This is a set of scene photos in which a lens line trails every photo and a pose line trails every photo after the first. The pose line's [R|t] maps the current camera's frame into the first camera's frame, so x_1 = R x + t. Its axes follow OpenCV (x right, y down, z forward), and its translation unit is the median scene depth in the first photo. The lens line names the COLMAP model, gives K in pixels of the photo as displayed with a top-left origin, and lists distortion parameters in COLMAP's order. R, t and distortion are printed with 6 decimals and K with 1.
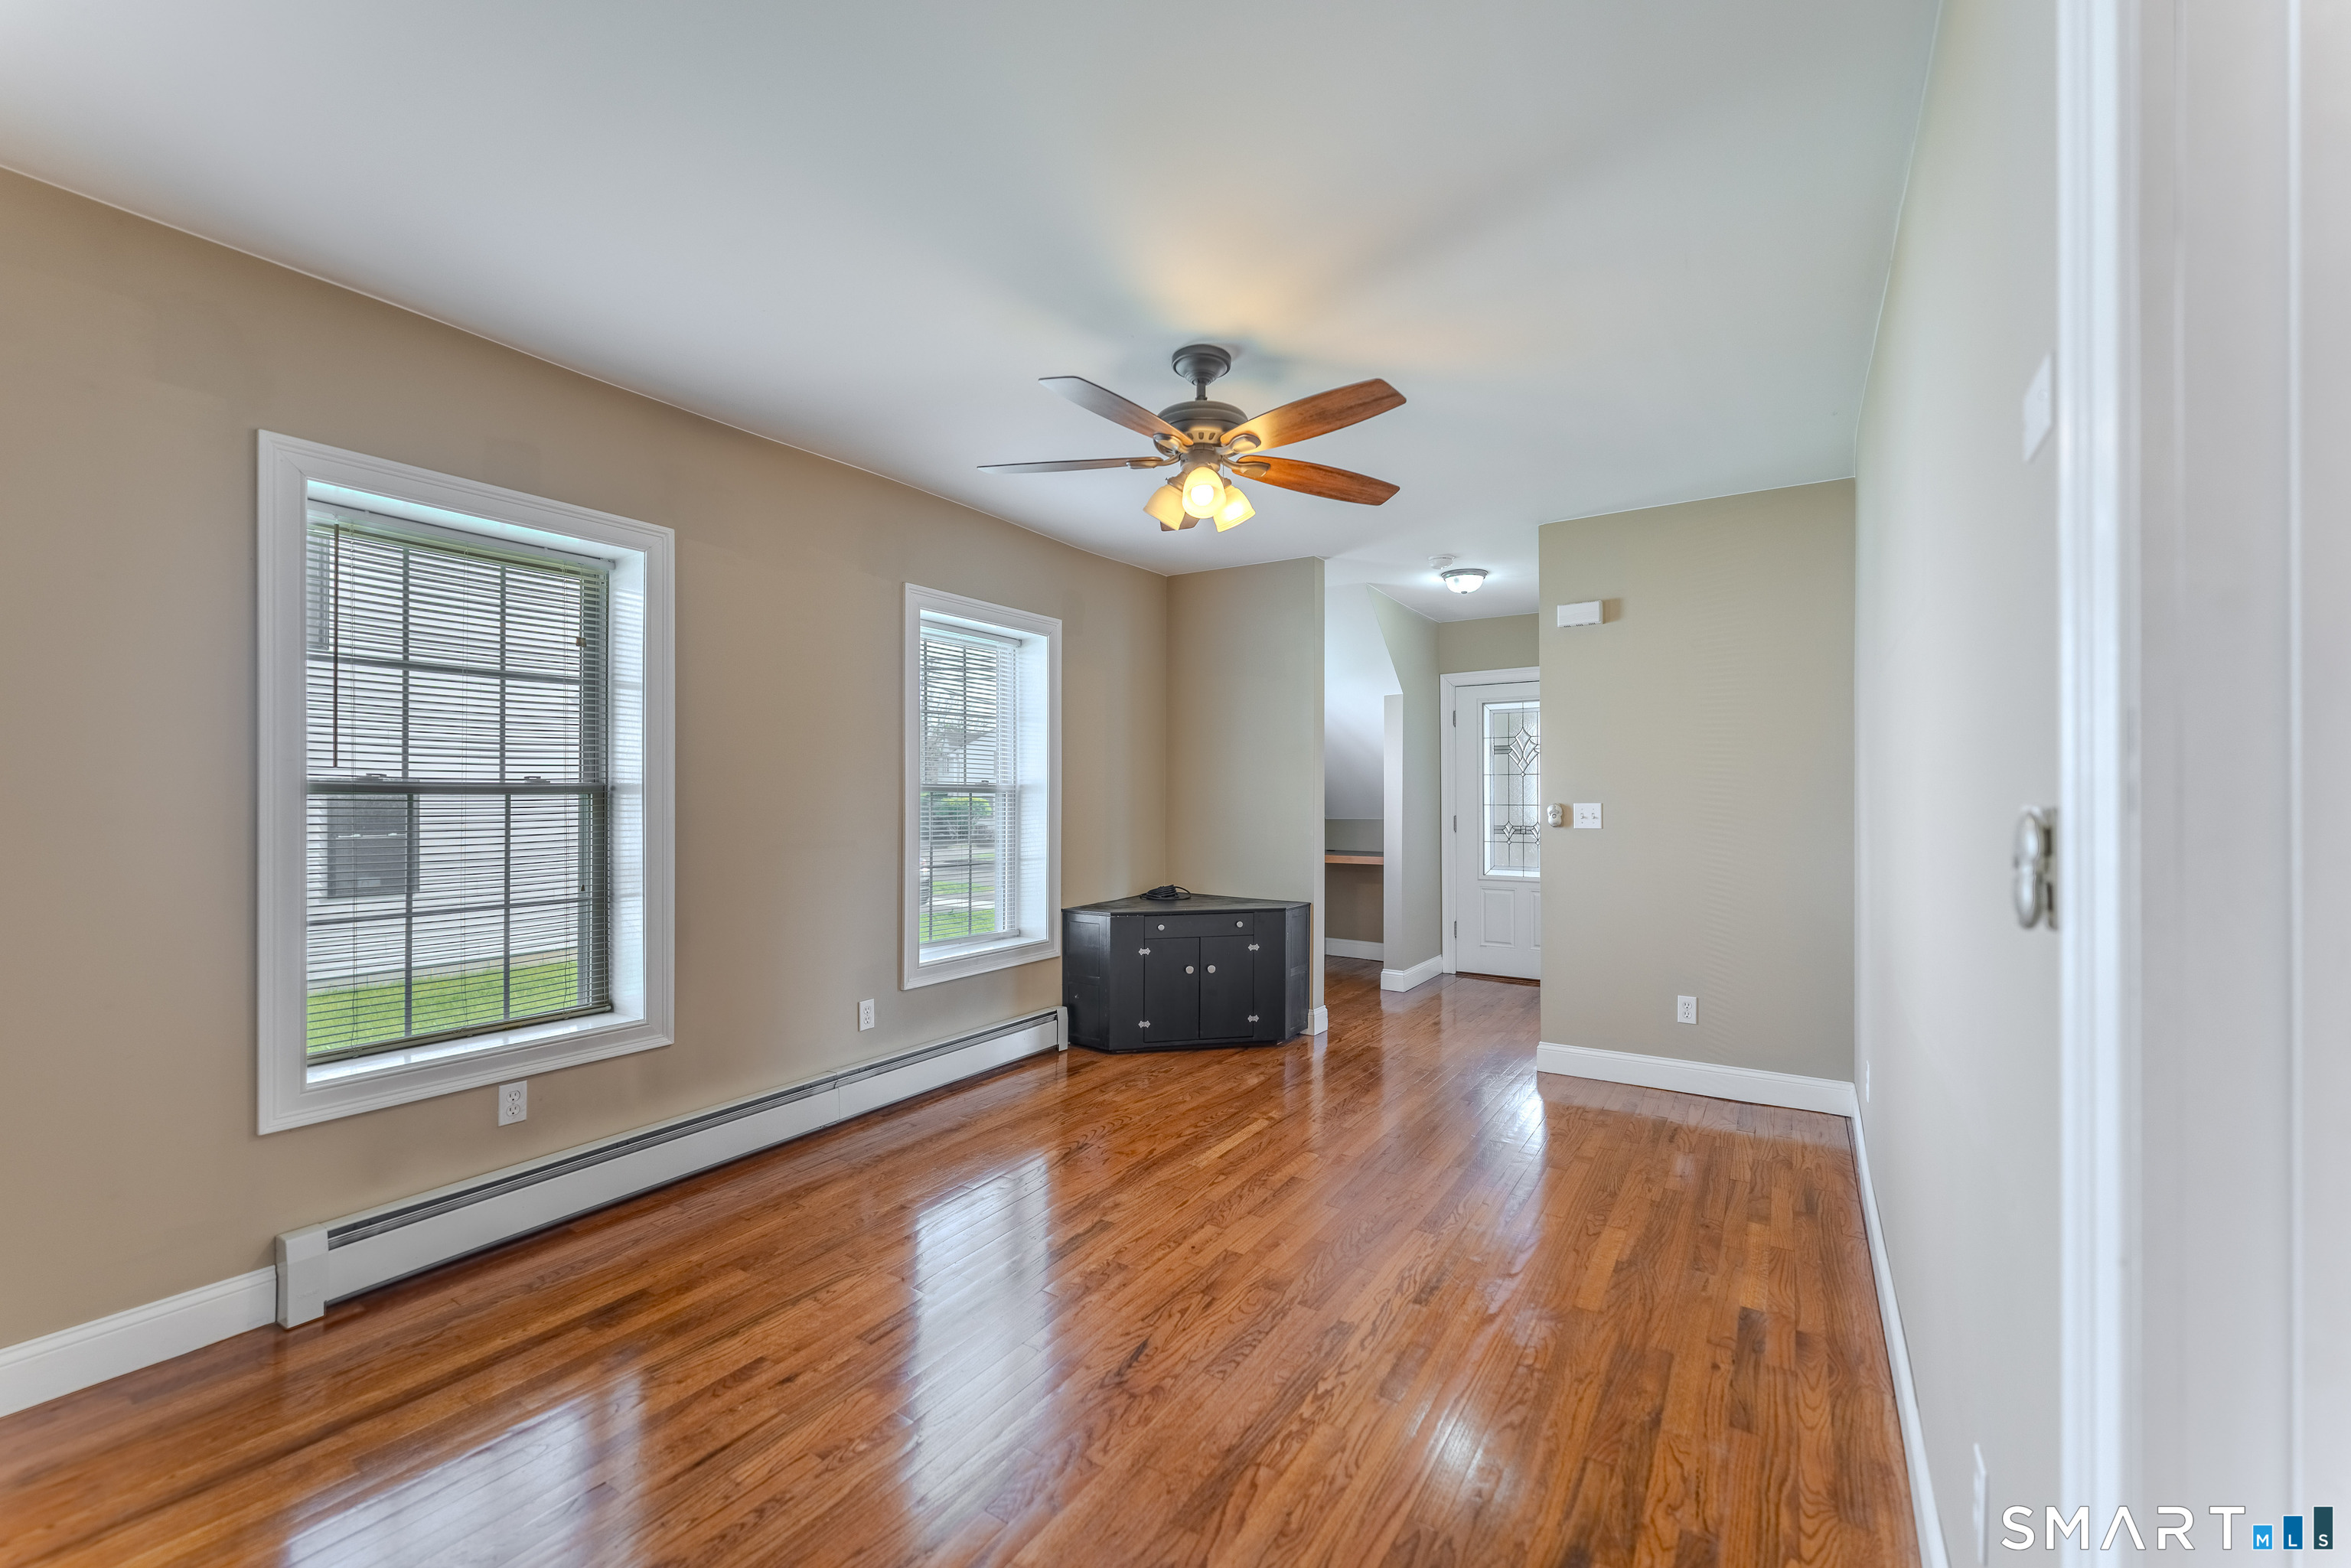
lens RADIAL K [[949.7, 0, 1184.3], [0, 949.7, 793.2], [0, 0, 1]] dist [-0.000319, 0.000130]
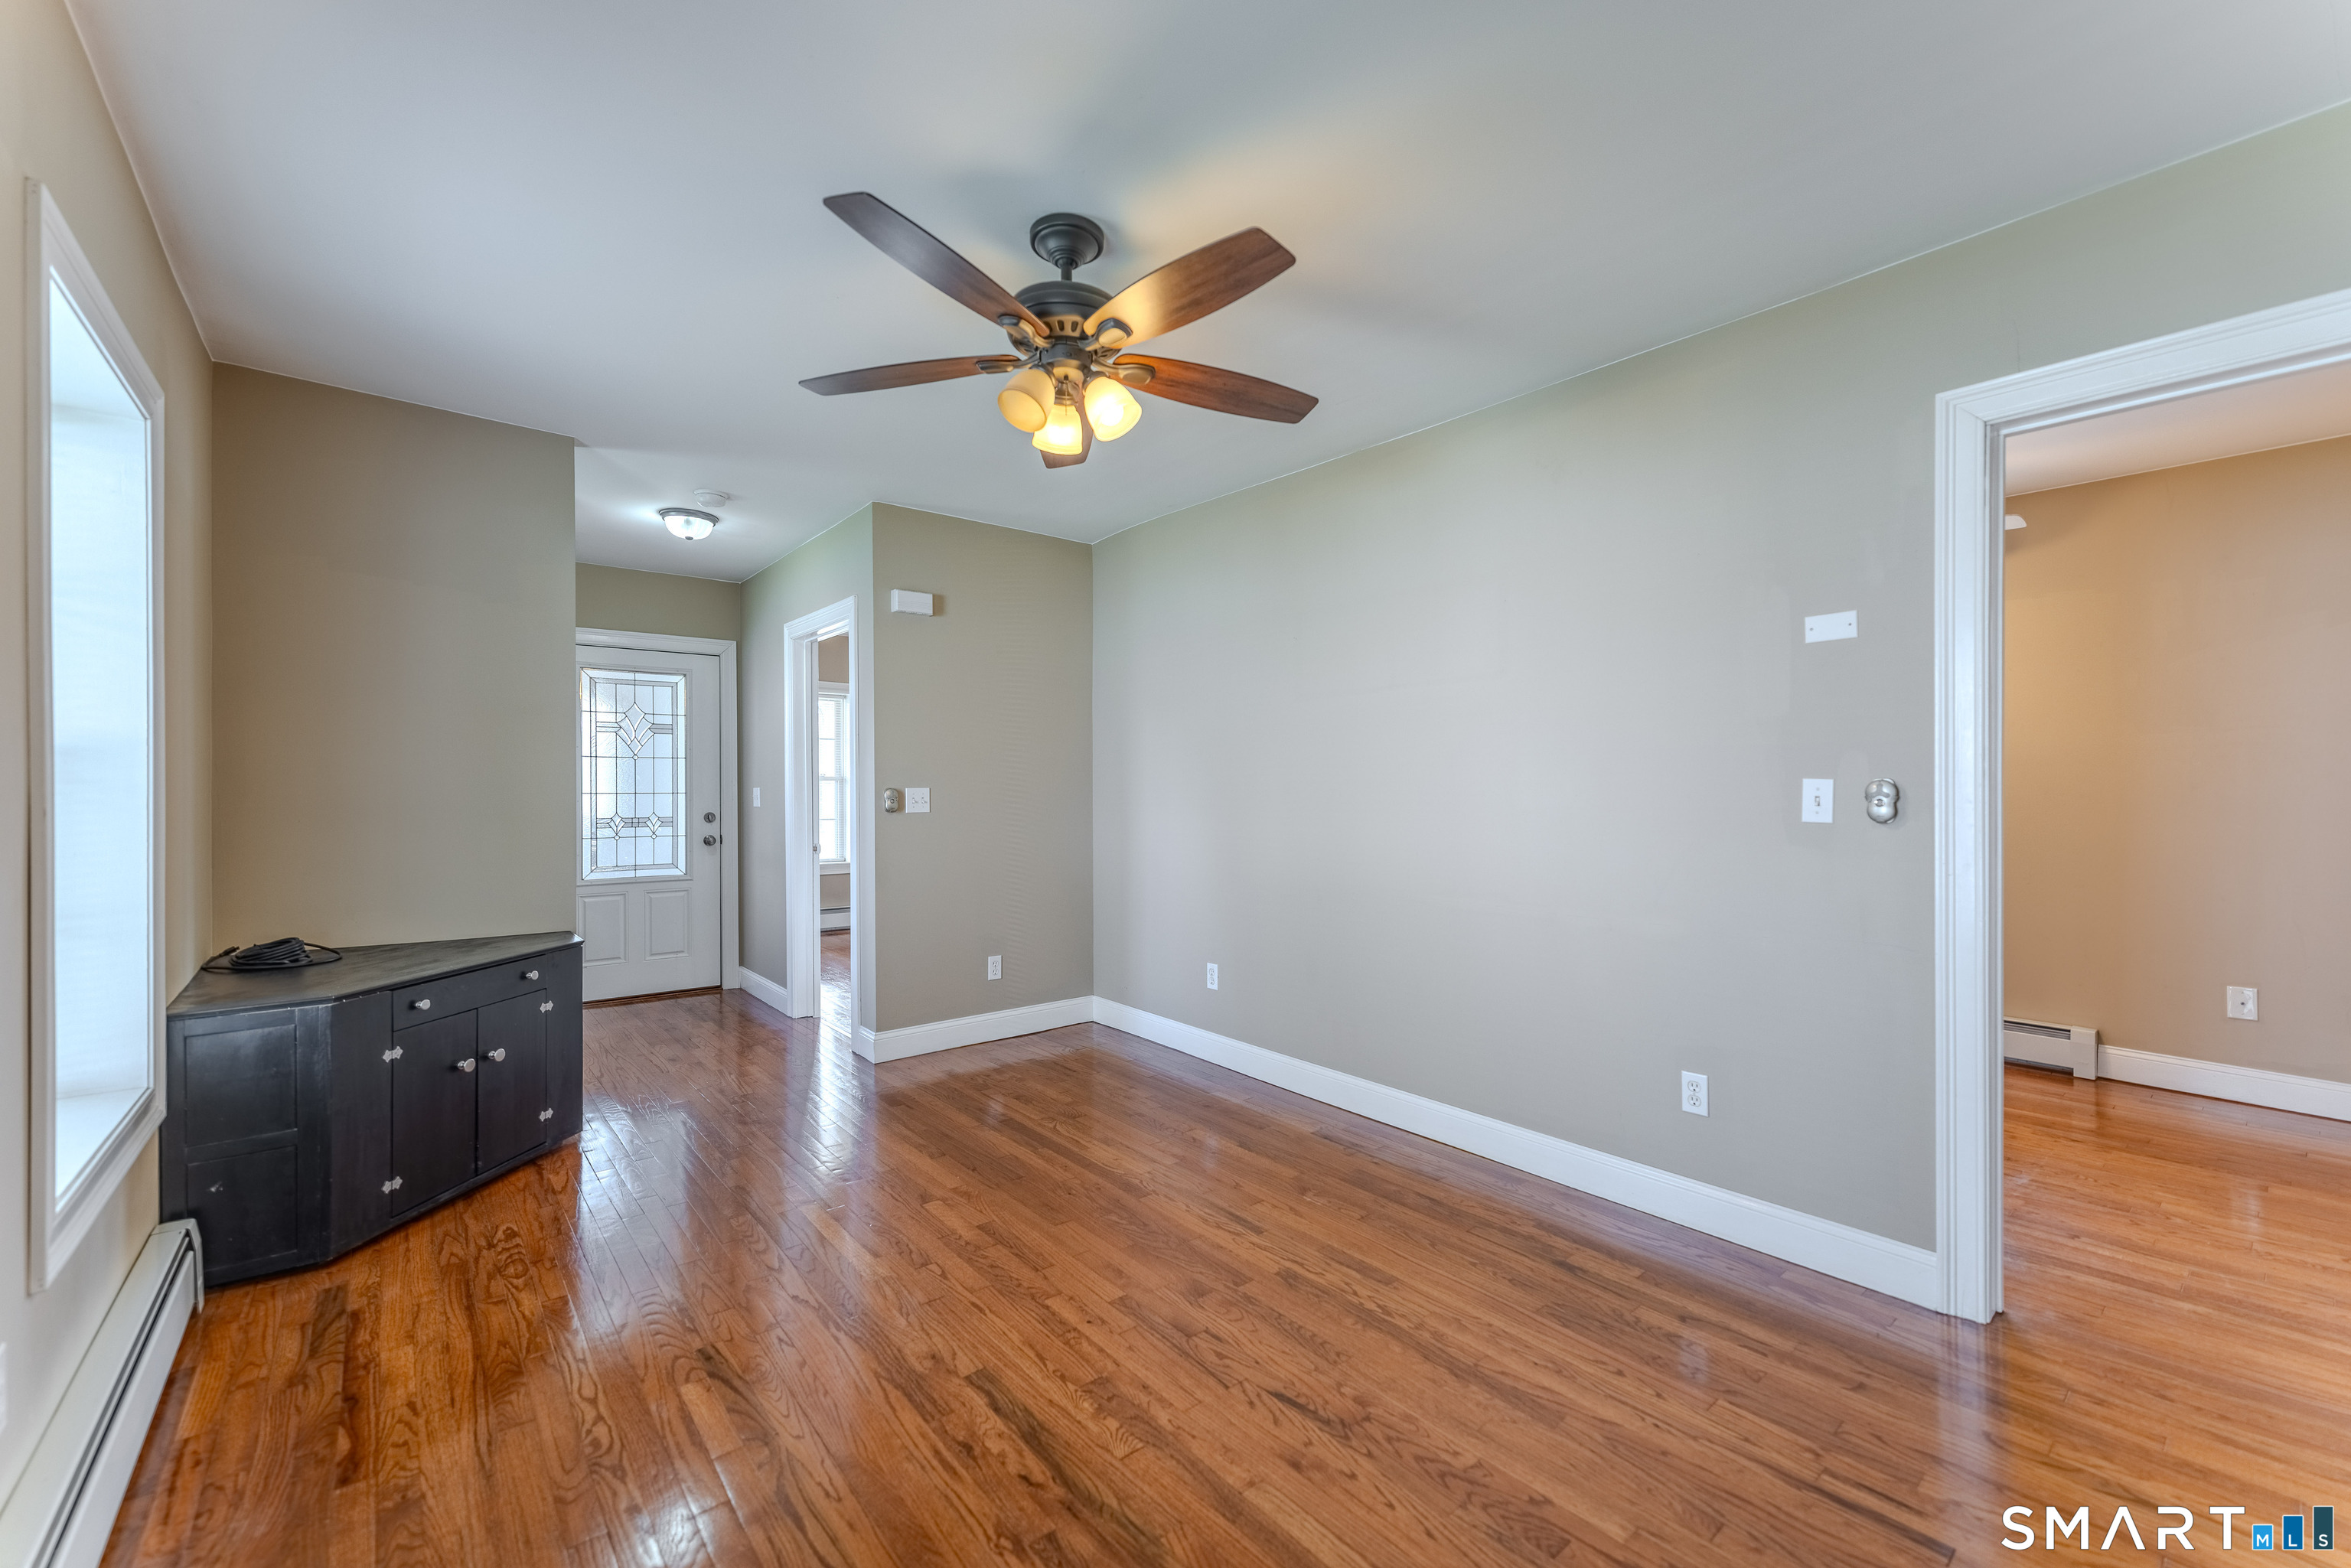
lens RADIAL K [[944.2, 0, 1170.1], [0, 944.2, 783.1], [0, 0, 1]] dist [-0.002754, -0.000011]
pose [[0.302145, 0.004723, 0.953250, -0.520391], [-0.001493, 0.999989, -0.004482, 0.010685], [-0.953261, -0.000069, 0.302149, 0.476257]]
